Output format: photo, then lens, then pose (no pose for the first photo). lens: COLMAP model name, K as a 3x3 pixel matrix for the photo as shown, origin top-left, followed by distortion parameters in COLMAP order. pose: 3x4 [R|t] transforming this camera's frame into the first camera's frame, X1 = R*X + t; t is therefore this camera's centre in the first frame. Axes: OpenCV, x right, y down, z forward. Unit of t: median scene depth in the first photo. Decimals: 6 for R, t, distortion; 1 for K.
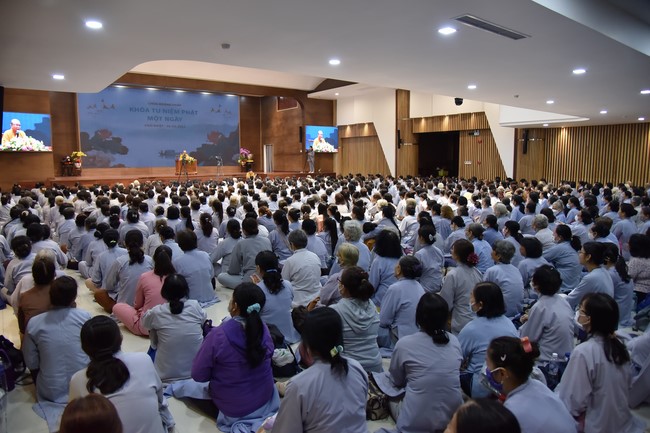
lens RADIAL K [[445.0, 0, 323.1], [0, 445.0, 218.5], [0, 0, 1]] dist [-0.109464, 0.060844]
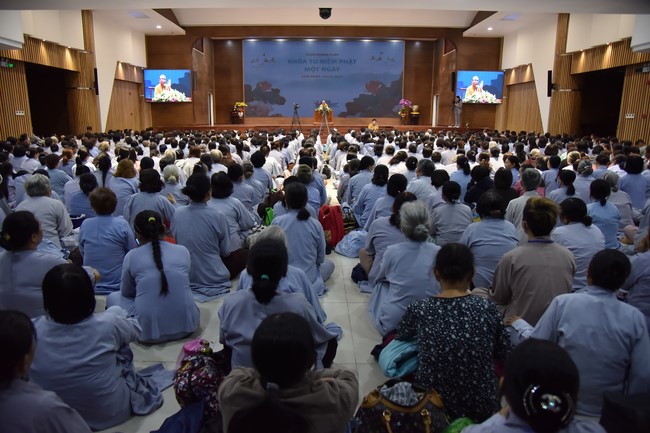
lens RADIAL K [[445.0, 0, 323.1], [0, 445.0, 218.5], [0, 0, 1]] dist [-0.109464, 0.060844]
pose [[0.798254, 0.141121, -0.585555, 0.296582], [-0.083267, 0.988686, 0.124763, -0.014808], [0.596537, -0.050835, 0.800974, 0.177412]]
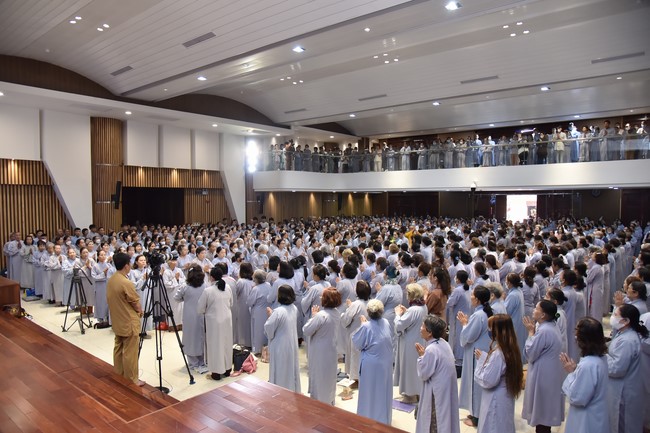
lens RADIAL K [[445.0, 0, 323.1], [0, 445.0, 218.5], [0, 0, 1]] dist [-0.109464, 0.060844]
pose [[-0.238557, -0.035632, 0.970475, -0.495737], [0.127465, 0.989532, 0.067664, -0.138255], [-0.962727, 0.139843, -0.231518, 0.794491]]
